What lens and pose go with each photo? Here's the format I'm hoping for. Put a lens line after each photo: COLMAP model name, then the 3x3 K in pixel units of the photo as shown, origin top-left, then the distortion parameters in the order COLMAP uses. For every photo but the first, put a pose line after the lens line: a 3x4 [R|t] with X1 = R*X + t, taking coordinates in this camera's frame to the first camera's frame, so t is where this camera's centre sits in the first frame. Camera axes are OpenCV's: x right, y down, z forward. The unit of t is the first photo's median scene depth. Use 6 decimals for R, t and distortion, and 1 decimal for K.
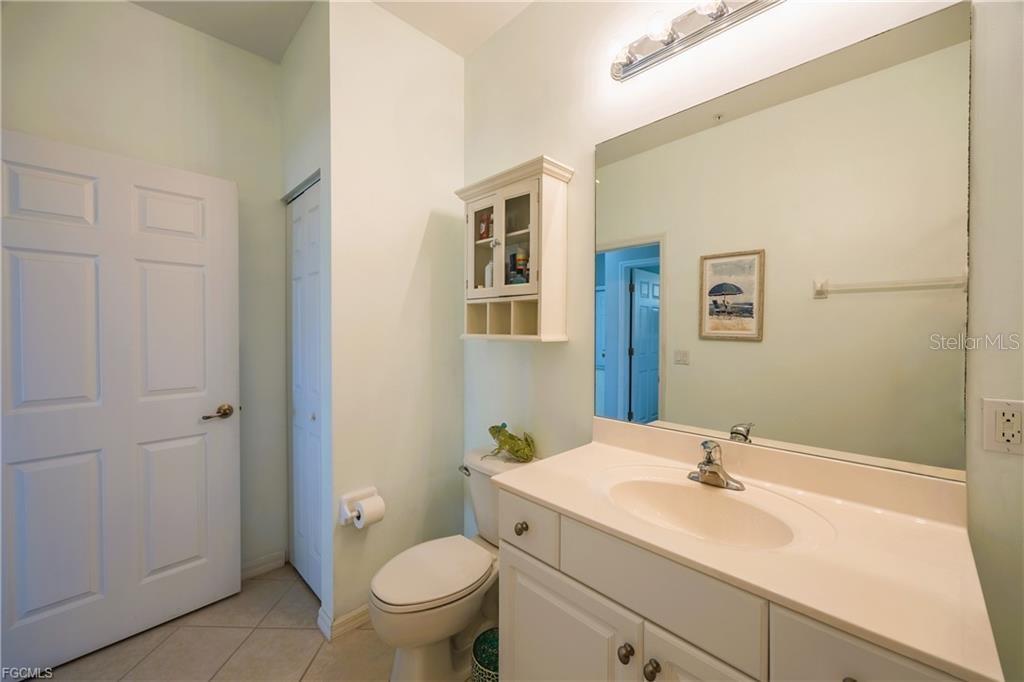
lens RADIAL K [[400.6, 0, 517.5], [0, 400.6, 336.6], [0, 0, 1]] dist [0.006499, -0.000136]
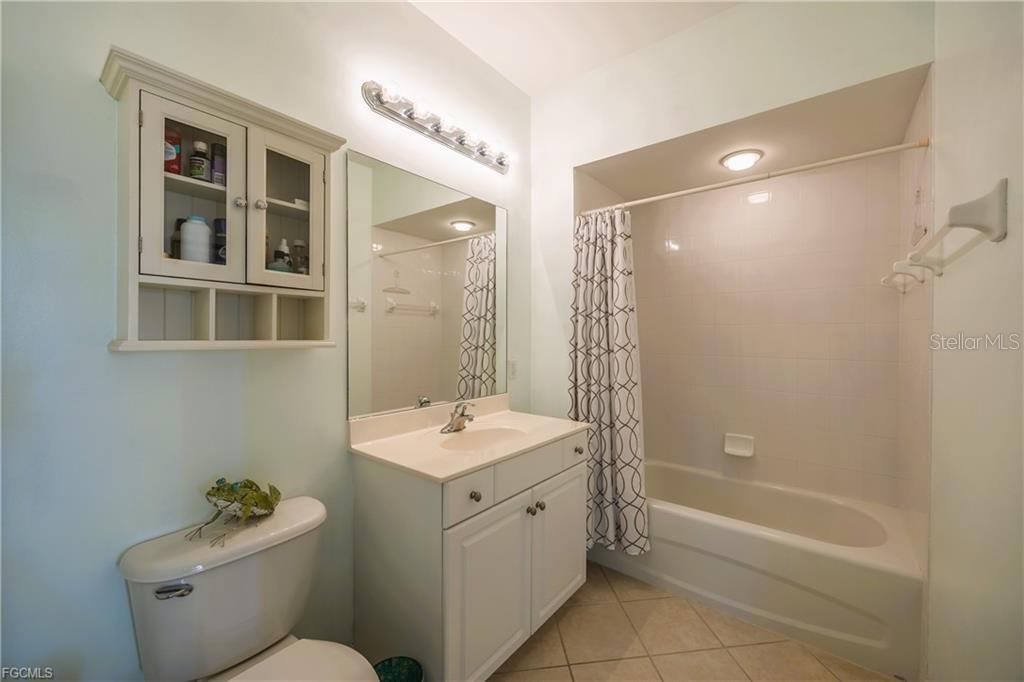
lens RADIAL K [[400.6, 0, 517.5], [0, 400.6, 335.5], [0, 0, 1]] dist [0.006499, -0.000136]
pose [[-0.111103, -0.009632, 0.993762, -0.815089], [0.007228, 0.999919, 0.010500, -0.018172], [-0.993783, 0.008349, -0.111025, 0.669338]]
